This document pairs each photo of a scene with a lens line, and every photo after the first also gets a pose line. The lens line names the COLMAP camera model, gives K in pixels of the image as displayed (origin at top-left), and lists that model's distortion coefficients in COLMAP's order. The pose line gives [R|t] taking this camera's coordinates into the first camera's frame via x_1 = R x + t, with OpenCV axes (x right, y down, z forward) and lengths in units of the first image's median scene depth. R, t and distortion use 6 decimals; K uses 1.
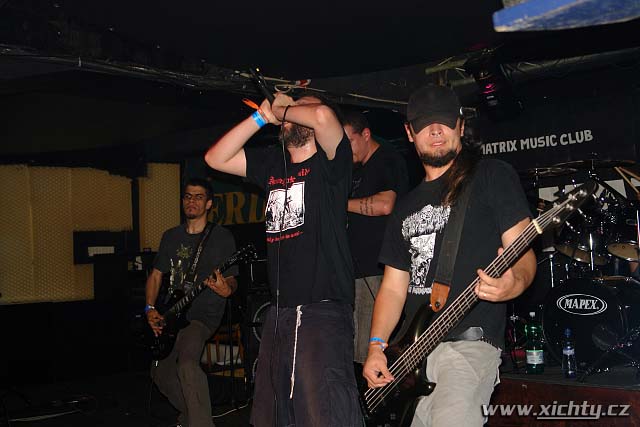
lens RADIAL K [[878.5, 0, 313.8], [0, 878.5, 223.1], [0, 0, 1]] dist [0.088642, 0.000000]
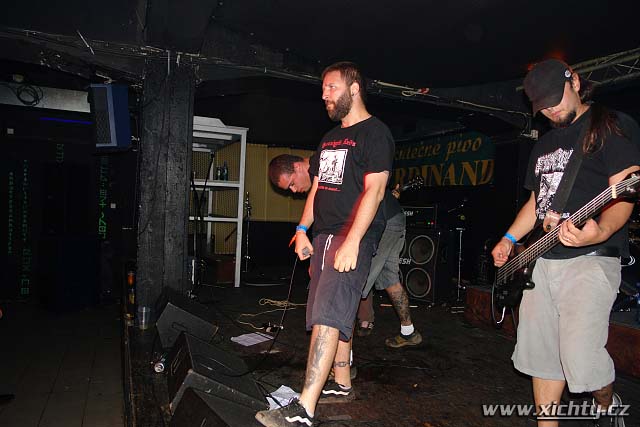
lens RADIAL K [[446.8, 0, 319.6], [0, 446.8, 214.3], [0, 0, 1]] dist [-0.093184, 0.062942]
pose [[0.942501, 0.082685, -0.323813, 0.090904], [-0.065530, 0.995825, 0.063548, 0.015625], [0.327716, -0.038674, 0.943984, 0.246403]]
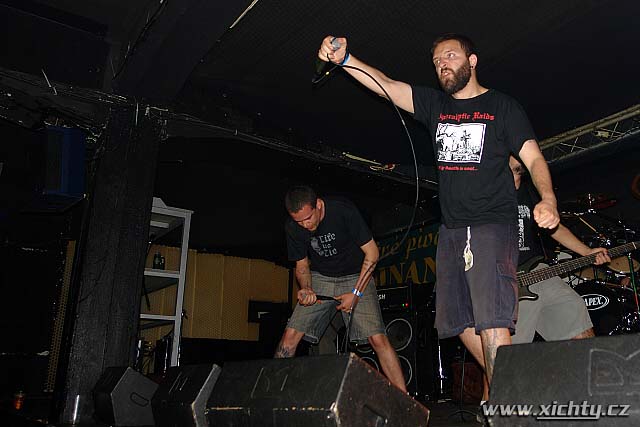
lens RADIAL K [[539.7, 0, 380.0], [0, 539.7, 177.3], [0, 0, 1]] dist [-0.074363, 0.021134]
pose [[0.997081, -0.004698, -0.076206, 0.045082], [-0.017938, 0.955755, -0.293618, 0.139128], [0.074214, 0.294127, 0.952881, 0.147084]]
